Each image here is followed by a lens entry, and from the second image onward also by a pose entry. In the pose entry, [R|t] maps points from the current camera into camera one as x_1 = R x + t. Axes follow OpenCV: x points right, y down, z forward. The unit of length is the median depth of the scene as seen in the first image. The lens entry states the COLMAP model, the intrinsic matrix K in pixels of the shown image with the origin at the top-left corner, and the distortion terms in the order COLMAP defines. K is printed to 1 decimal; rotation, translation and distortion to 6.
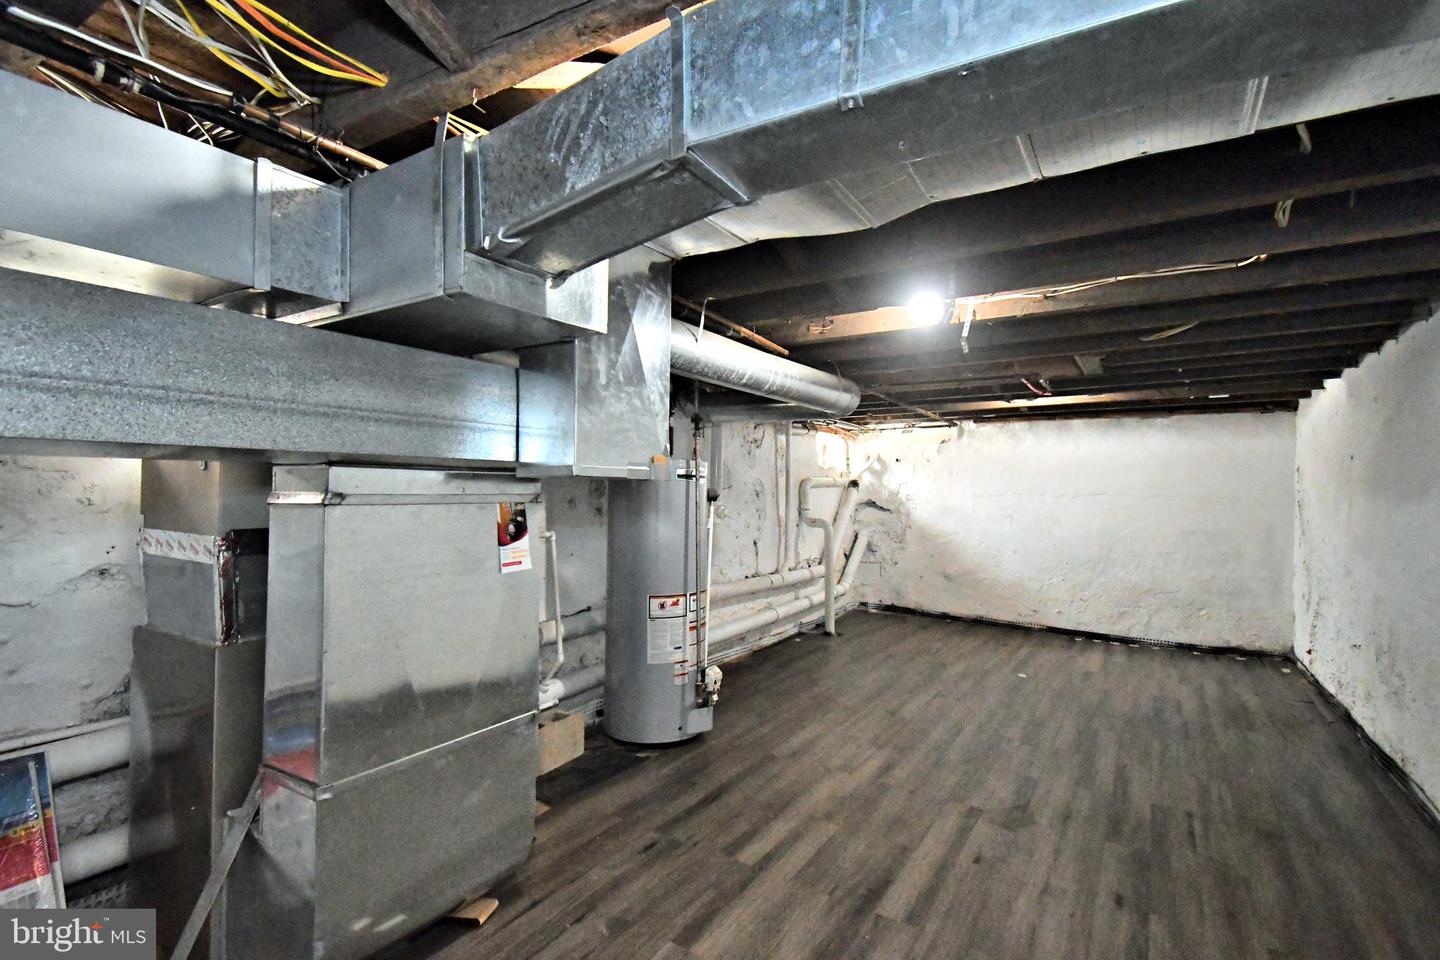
lens RADIAL K [[684.7, 0, 719.5], [0, 684.7, 481.9], [0, 0, 1]] dist [0.077277, -0.000010]
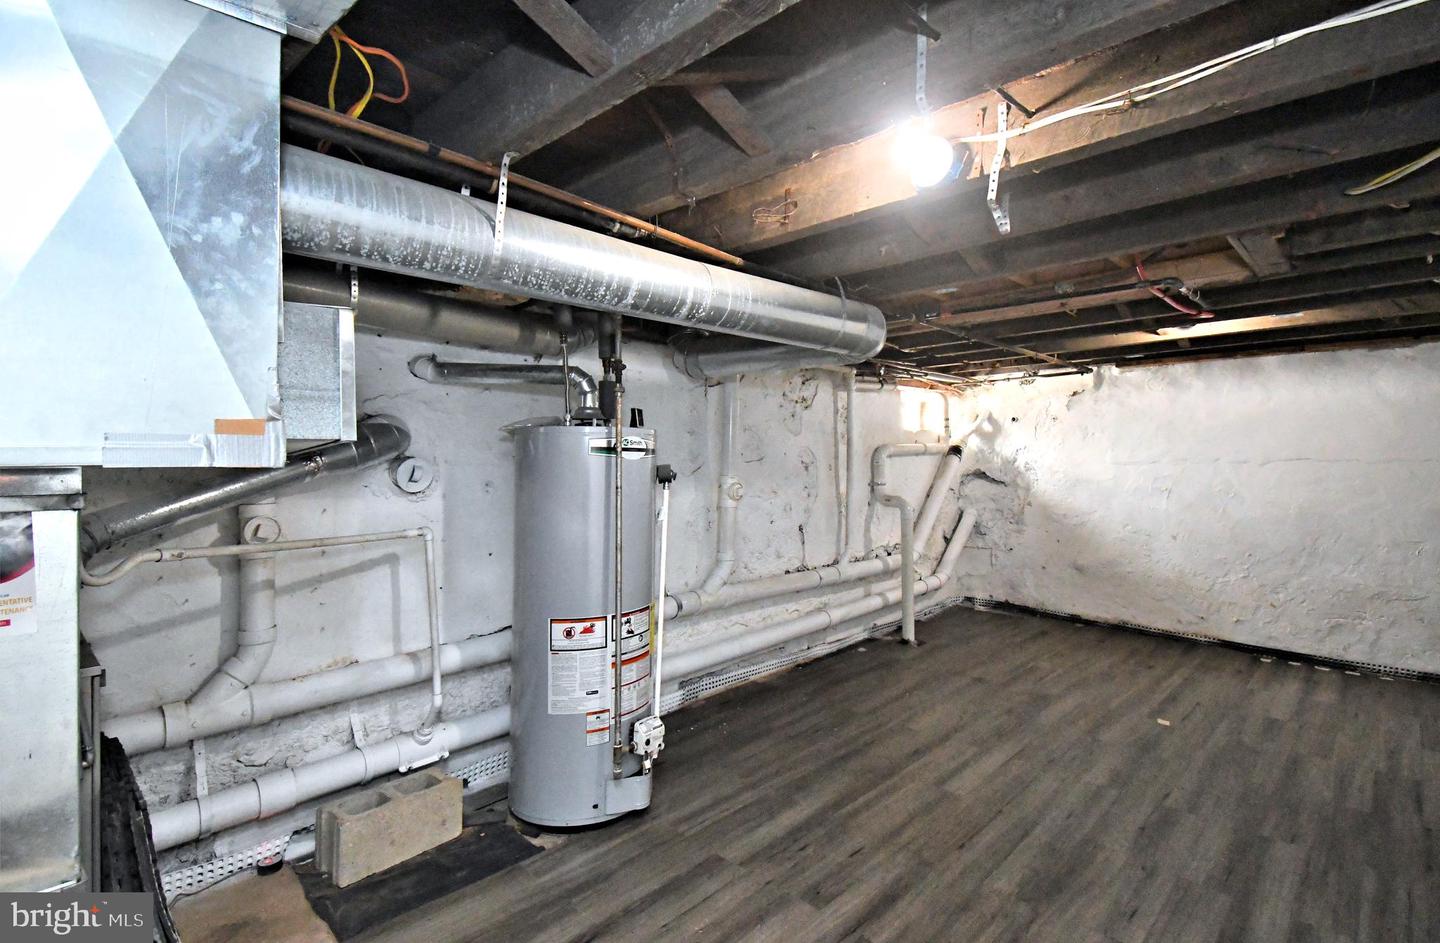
lens RADIAL K [[704.5, 0, 720.0], [0, 704.5, 471.5], [0, 0, 1]] dist [0.059340, -0.023149]
pose [[0.980306, -0.012545, -0.197087, 0.116510], [0.018669, 0.999398, 0.029248, -0.002498], [0.196602, -0.032352, 0.979950, 0.173308]]
